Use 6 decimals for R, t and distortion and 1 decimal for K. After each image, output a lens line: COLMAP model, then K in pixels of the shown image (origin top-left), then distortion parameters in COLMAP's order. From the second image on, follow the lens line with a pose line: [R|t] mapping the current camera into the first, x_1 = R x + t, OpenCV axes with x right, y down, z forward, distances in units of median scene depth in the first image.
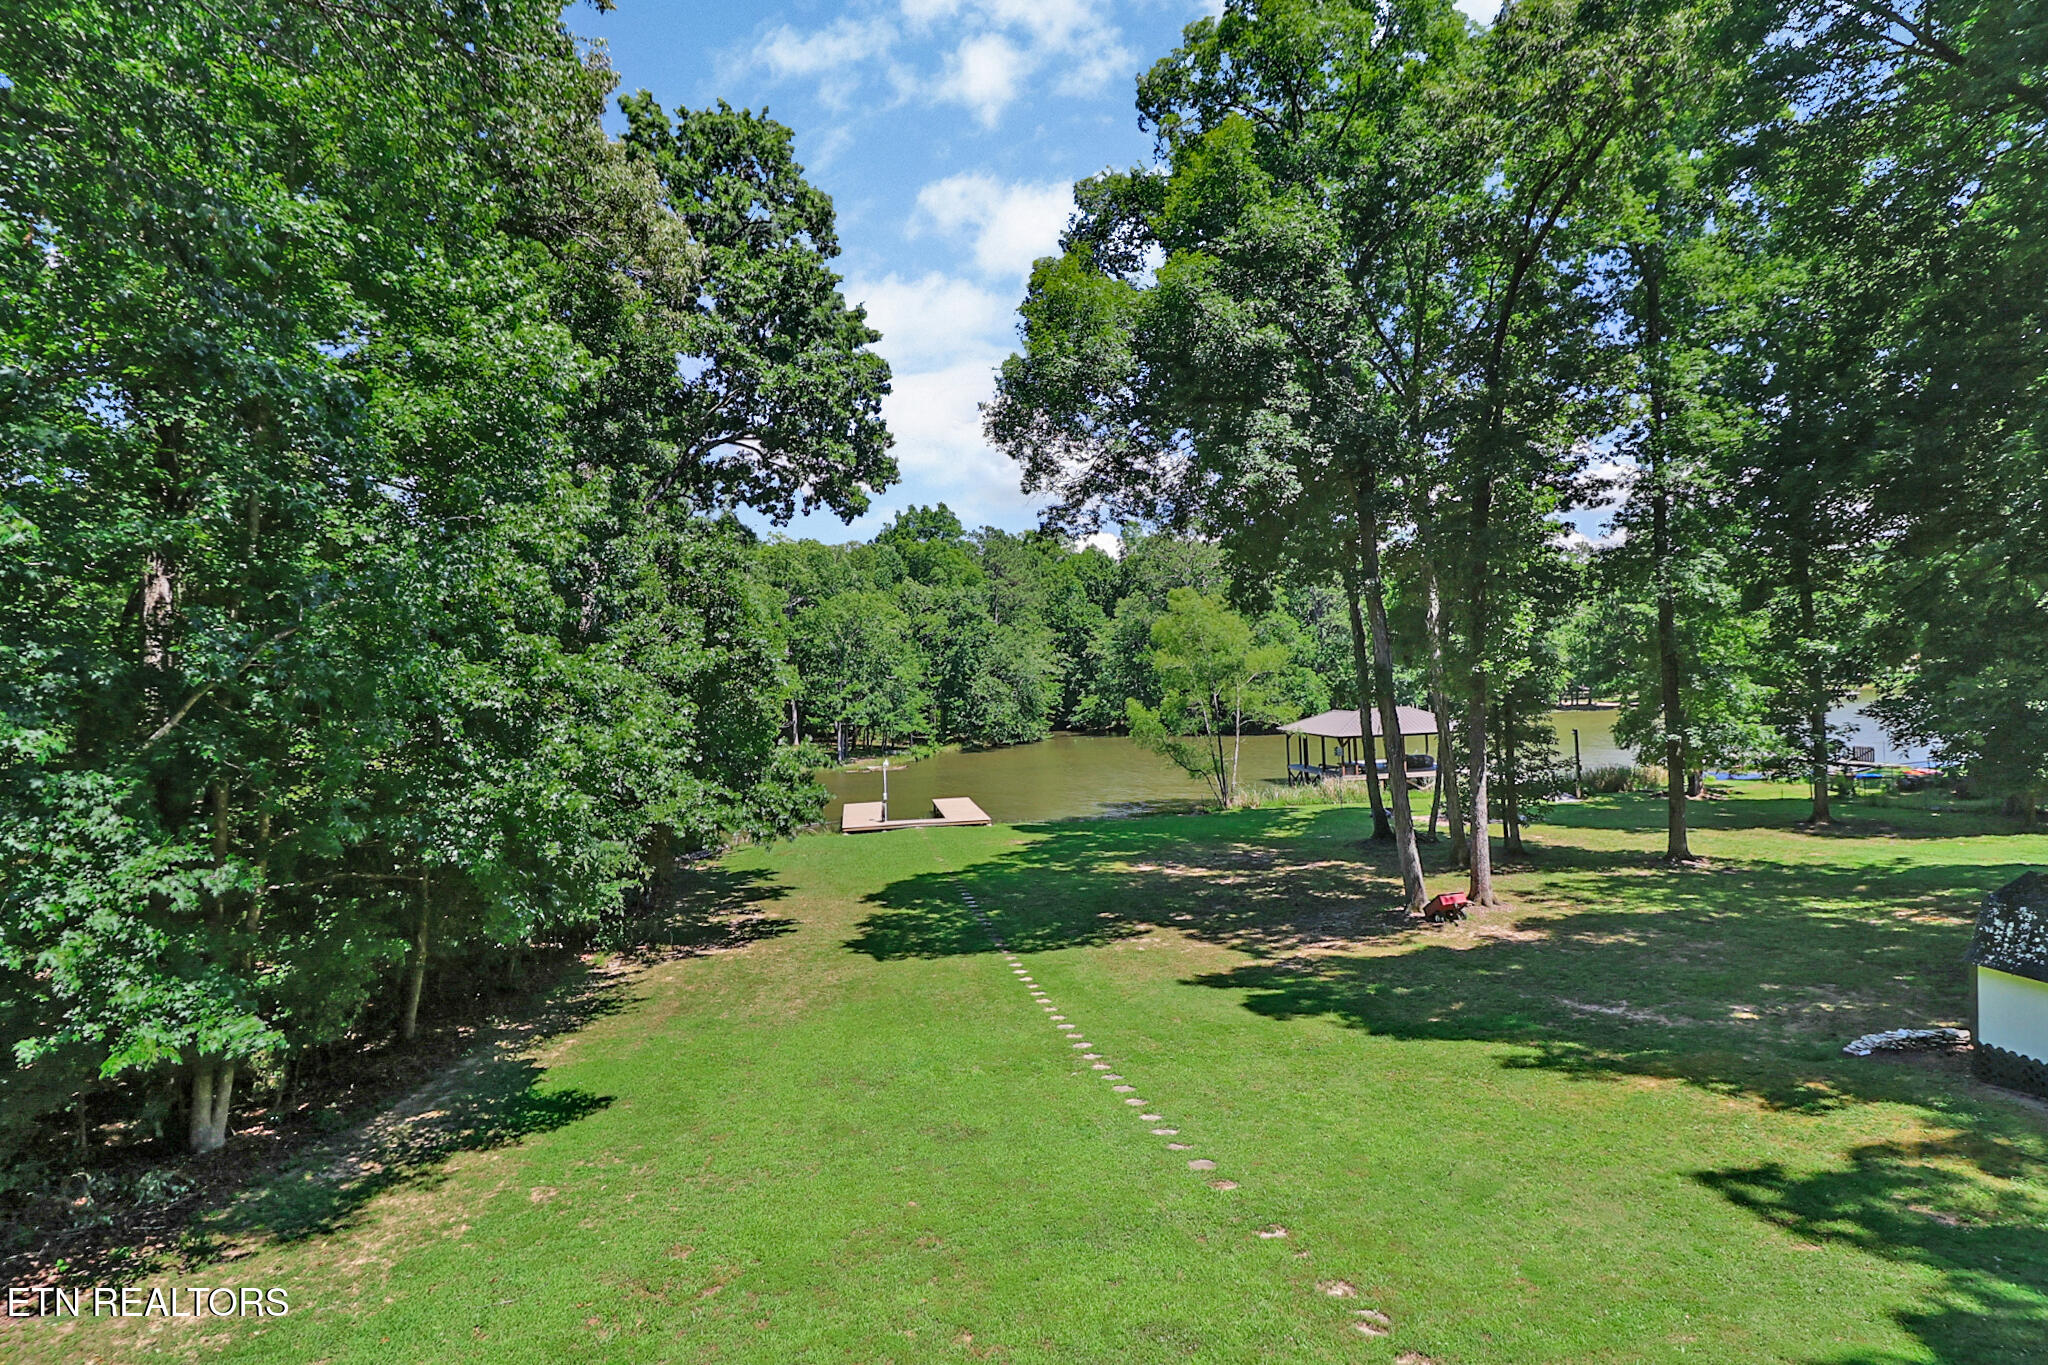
lens RADIAL K [[1040.6, 0, 961.9], [0, 1040.6, 649.5], [0, 0, 1]] dist [0.000907, -0.027706]
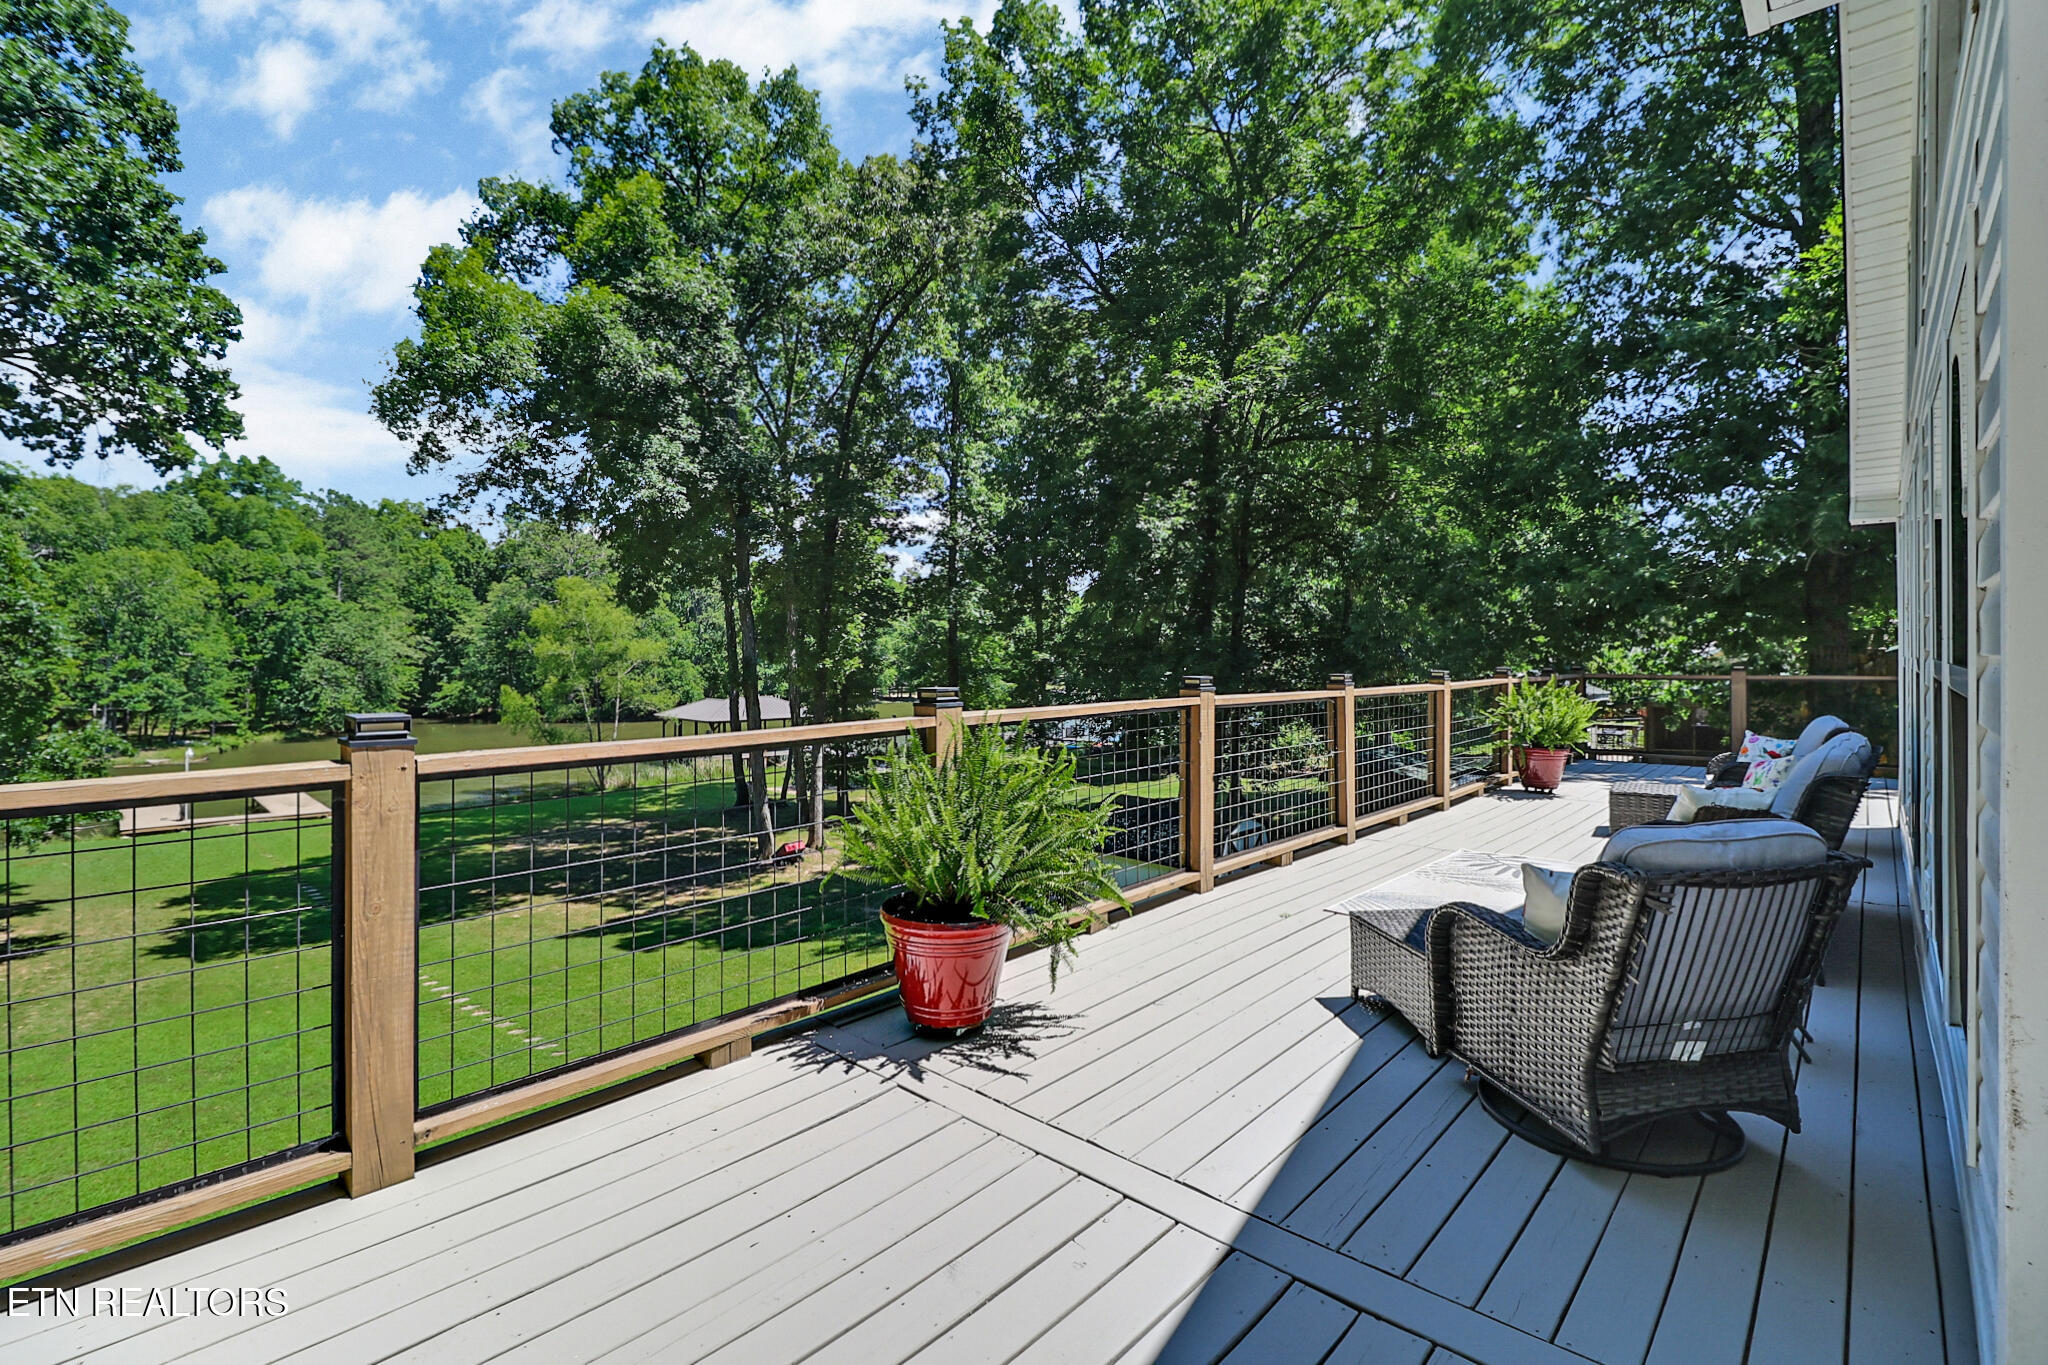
lens RADIAL K [[970.1, 0, 1029.8], [0, 970.1, 646.7], [0, 0, 1]] dist [0.035398, -0.033194]
pose [[0.788316, 0.043429, 0.613736, -0.034834], [-0.045160, 0.998899, -0.012677, -0.000107], [-0.613611, -0.017723, 0.789409, -0.096814]]
